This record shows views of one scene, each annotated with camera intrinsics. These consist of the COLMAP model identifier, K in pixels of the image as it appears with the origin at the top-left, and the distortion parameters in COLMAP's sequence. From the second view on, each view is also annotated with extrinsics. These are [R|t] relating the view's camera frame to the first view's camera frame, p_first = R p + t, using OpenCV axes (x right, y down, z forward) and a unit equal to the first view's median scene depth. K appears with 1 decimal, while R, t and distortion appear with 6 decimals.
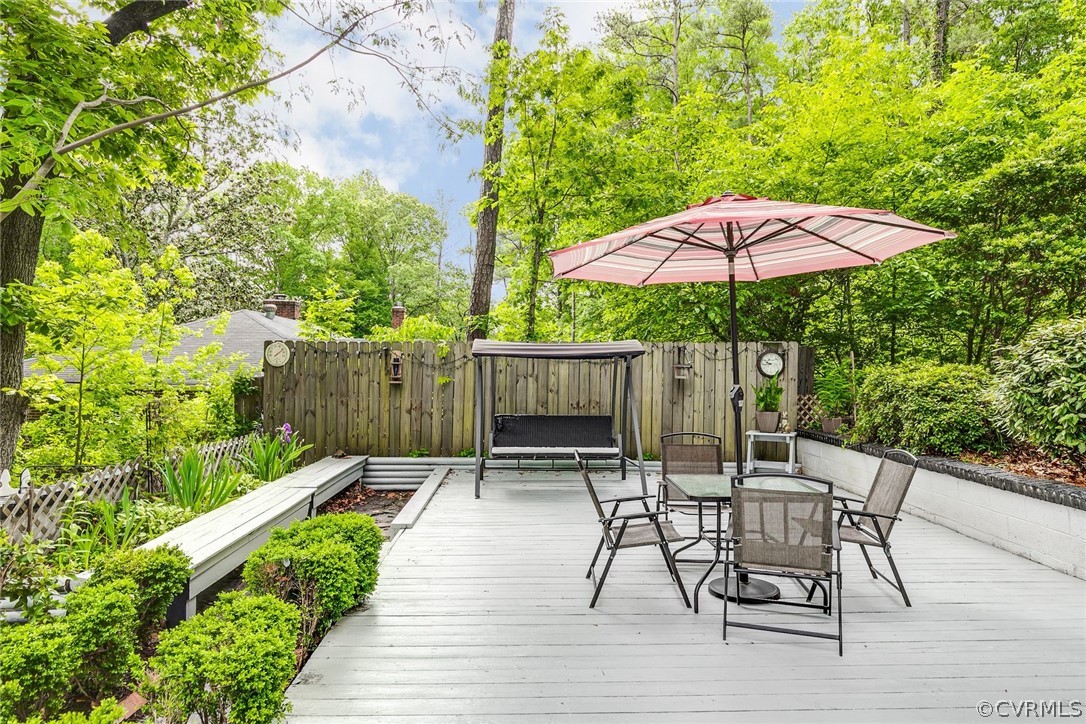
lens RADIAL K [[711.8, 0, 537.4], [0, 711.8, 356.7], [0, 0, 1]] dist [0.002160, 0.000726]
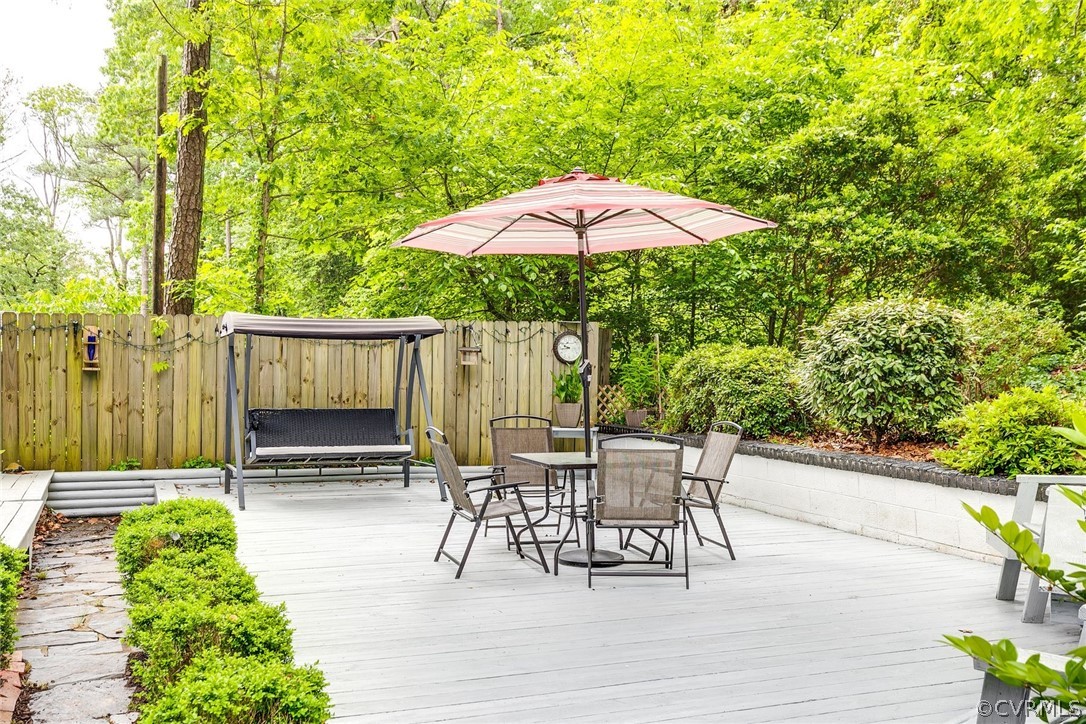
lens RADIAL K [[1054.1, 0, 545.5], [0, 1054.1, 380.6], [0, 0, 1]] dist [0.005395, 0.003495]
pose [[0.942341, -0.004405, 0.334625, -0.124860], [-0.006881, 0.999447, 0.032535, 0.009134], [-0.334583, -0.032961, 0.941790, -0.180345]]
